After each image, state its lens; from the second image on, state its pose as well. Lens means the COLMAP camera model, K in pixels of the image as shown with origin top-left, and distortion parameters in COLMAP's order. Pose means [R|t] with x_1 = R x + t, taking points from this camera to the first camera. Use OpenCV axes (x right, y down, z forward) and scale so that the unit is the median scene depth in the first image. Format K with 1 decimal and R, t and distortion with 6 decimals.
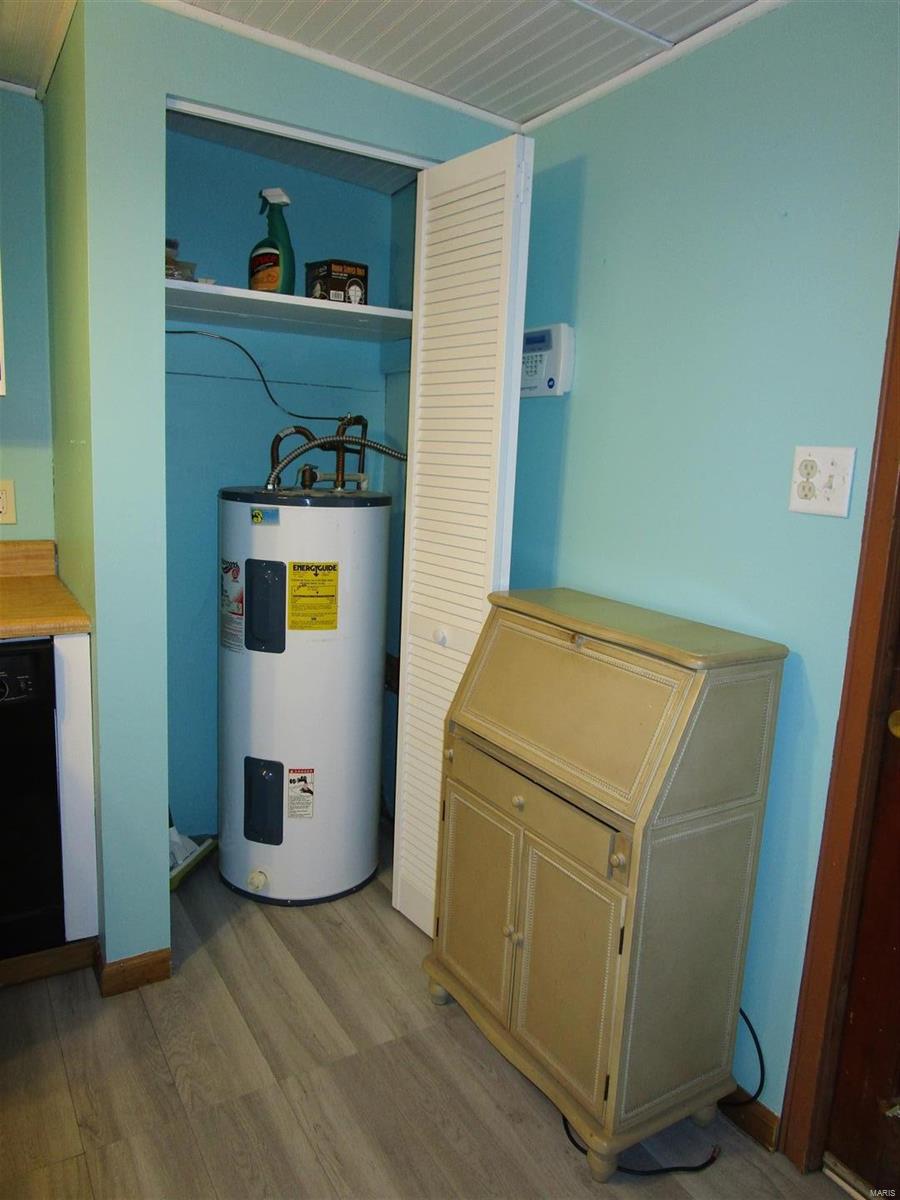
lens RADIAL K [[853.6, 0, 447.8], [0, 853.6, 610.1], [0, 0, 1]] dist [-0.035163, 0.016375]
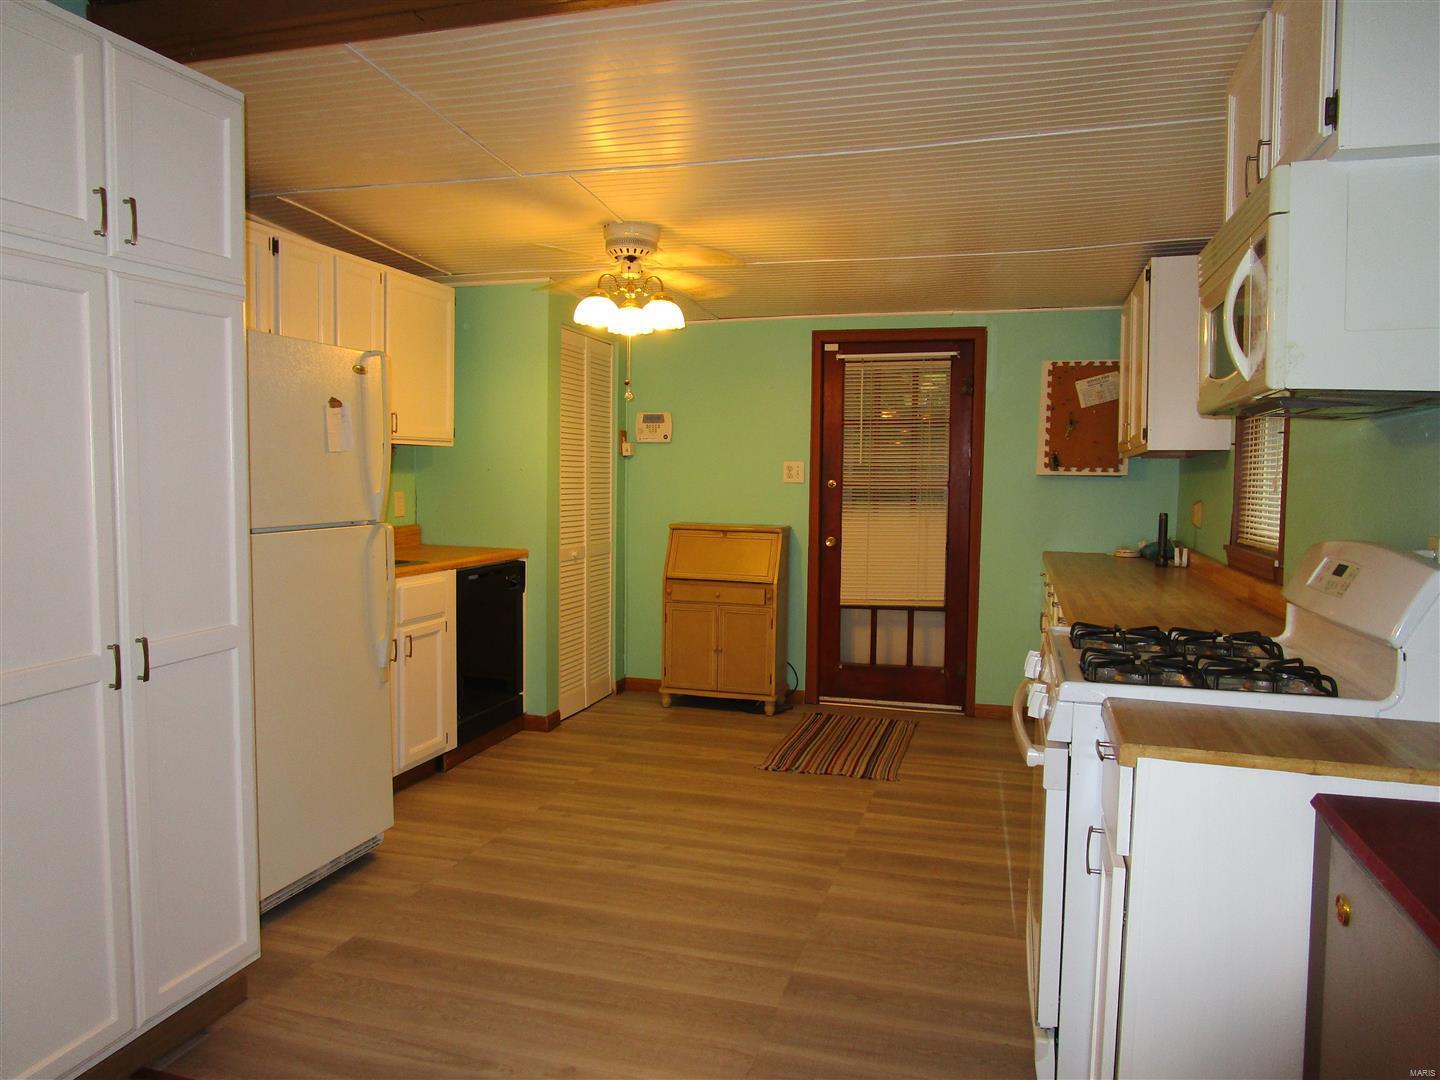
lens RADIAL K [[1024.3, 0, 716.7], [0, 1024.3, 538.2], [0, 0, 1]] dist [-0.035163, 0.016375]
pose [[0.736327, -0.084555, 0.671322, -2.115407], [0.145597, 0.988719, -0.035163, 0.164552], [-0.660775, 0.123634, 0.740331, -1.444102]]
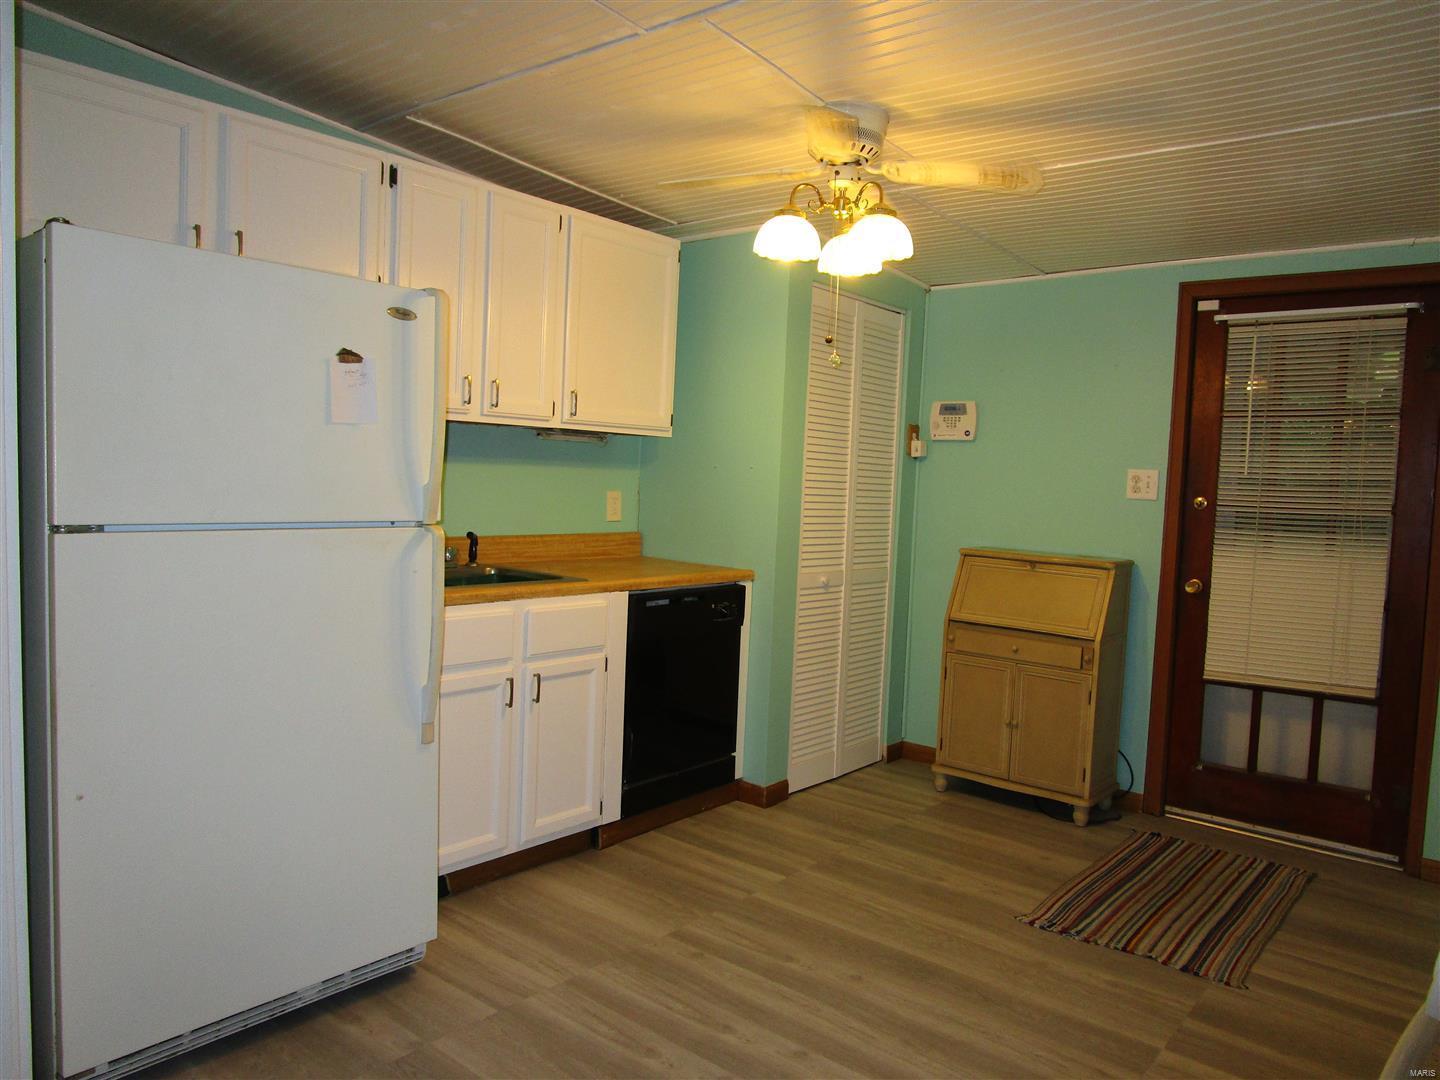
lens RADIAL K [[1024.3, 0, 716.7], [0, 1024.3, 539.1], [0, 0, 1]] dist [-0.035163, 0.016375]
pose [[0.945010, -0.030977, 0.325571, -1.345882], [0.064072, 0.993749, -0.091425, 0.147792], [-0.320704, 0.107257, 0.941087, -1.035253]]
